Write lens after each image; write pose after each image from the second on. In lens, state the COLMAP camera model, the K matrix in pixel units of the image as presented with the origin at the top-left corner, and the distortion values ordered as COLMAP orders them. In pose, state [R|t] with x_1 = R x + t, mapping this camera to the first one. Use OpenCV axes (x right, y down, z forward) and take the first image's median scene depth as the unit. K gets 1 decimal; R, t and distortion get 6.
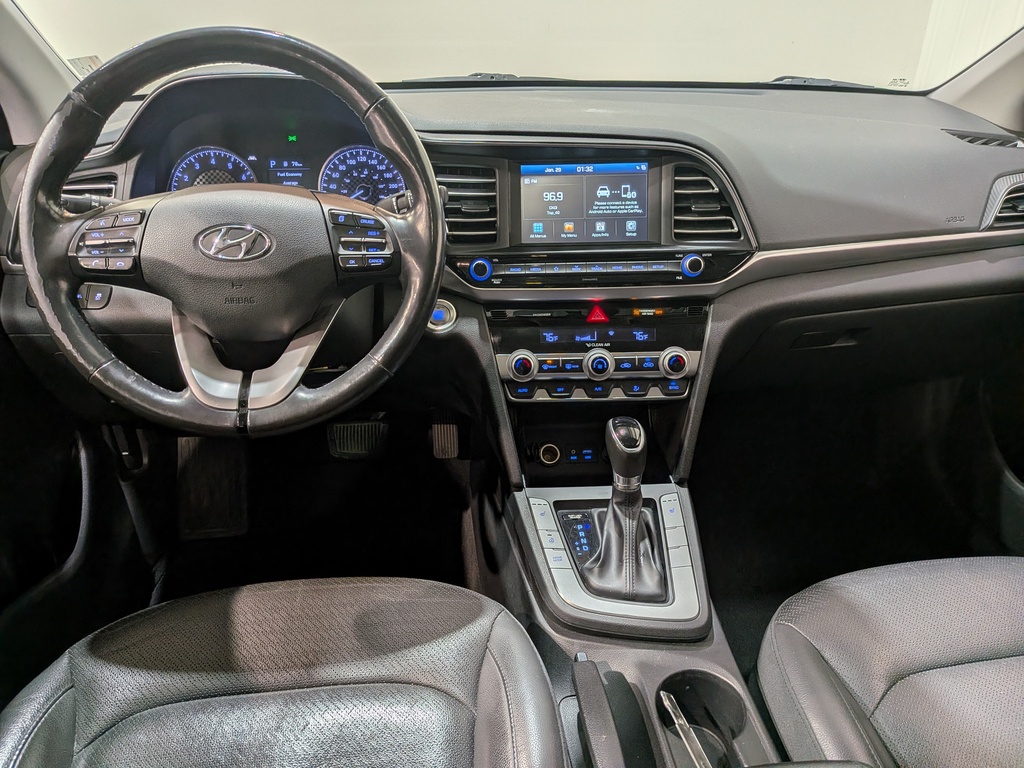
lens RADIAL K [[723.4, 0, 517.2], [0, 723.4, 399.7], [0, 0, 1]] dist [0.104514, -0.188930]
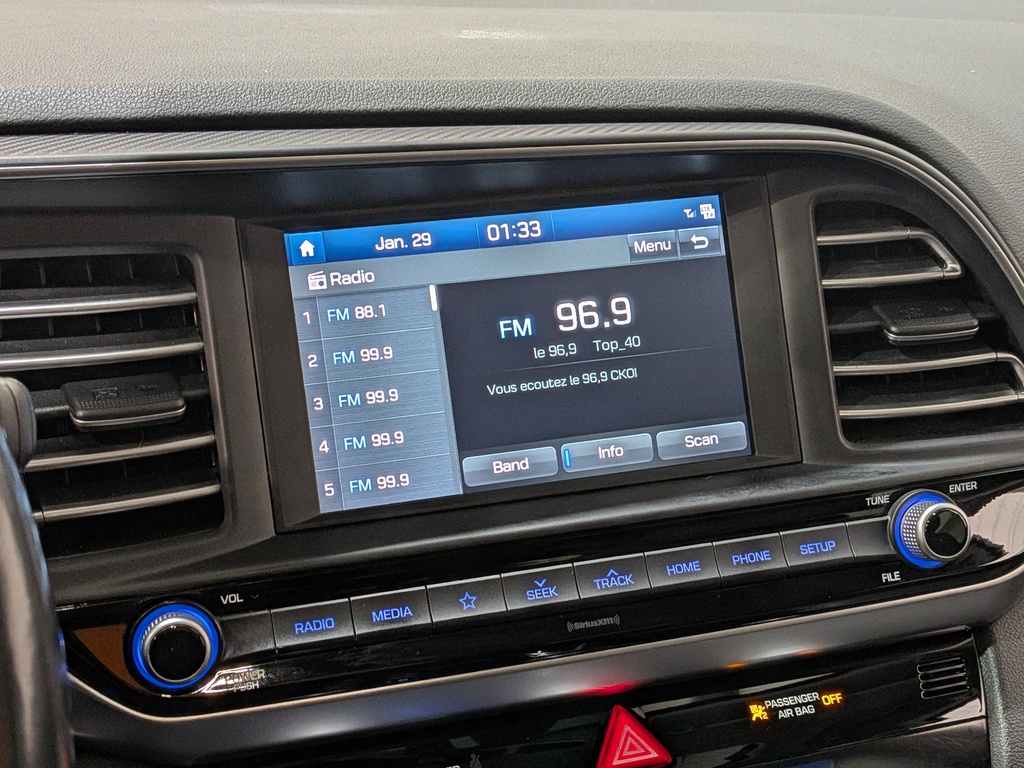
lens RADIAL K [[1515.8, 0, 504.4], [0, 1515.8, 433.8], [0, 0, 1]] dist [0.081935, -0.145590]
pose [[0.965045, -0.104270, 0.240450, -0.058661], [0.135144, 0.984051, -0.115670, -0.171983], [-0.224555, 0.144122, 0.963745, 0.449730]]
